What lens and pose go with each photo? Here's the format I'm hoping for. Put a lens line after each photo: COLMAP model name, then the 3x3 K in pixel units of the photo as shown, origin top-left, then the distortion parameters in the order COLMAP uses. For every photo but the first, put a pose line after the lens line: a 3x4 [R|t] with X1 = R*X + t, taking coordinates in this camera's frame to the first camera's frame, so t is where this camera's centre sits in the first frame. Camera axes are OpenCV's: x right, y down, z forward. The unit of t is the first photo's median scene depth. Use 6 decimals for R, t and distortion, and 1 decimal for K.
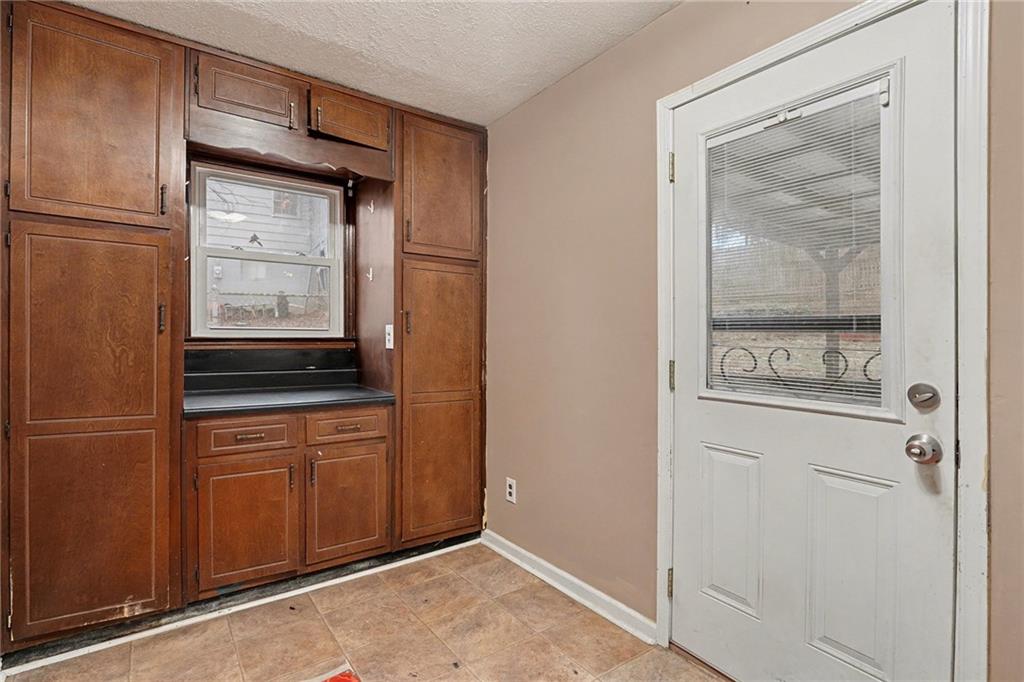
lens RADIAL K [[502.6, 0, 512.0], [0, 502.6, 341.0], [0, 0, 1]] dist [0.000442, 0.000267]
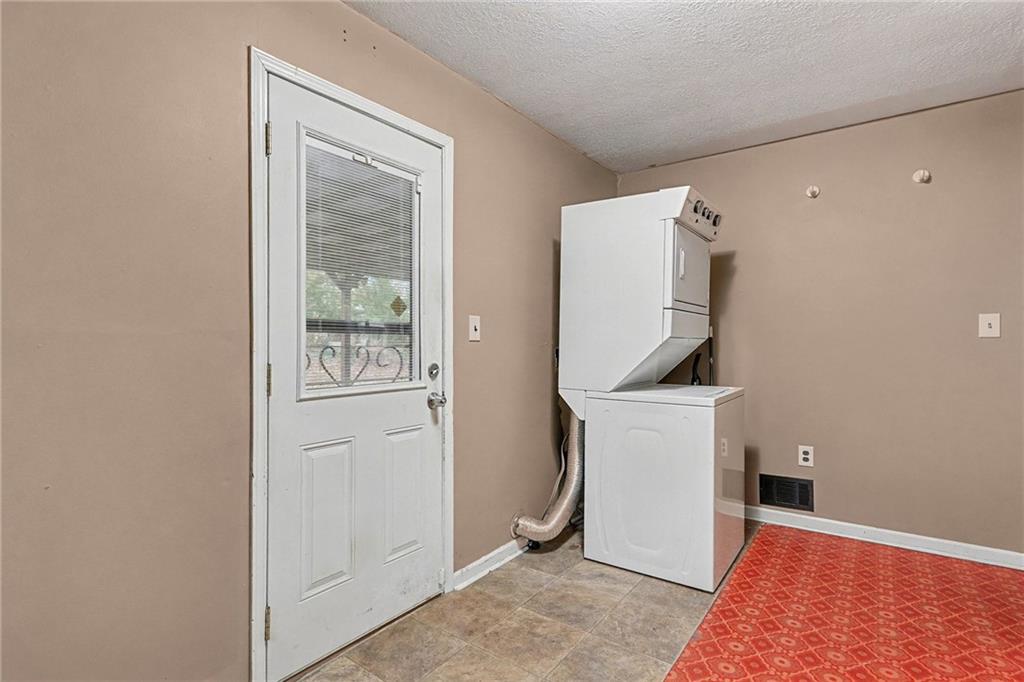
lens RADIAL K [[496.1, 0, 534.2], [0, 496.1, 333.7], [0, 0, 1]] dist [-0.000548, 0.000210]
pose [[-0.340225, -0.006251, 0.940323, -0.786552], [-0.002725, 0.999980, 0.005662, -0.025228], [-0.940340, -0.000636, -0.340235, 1.064869]]
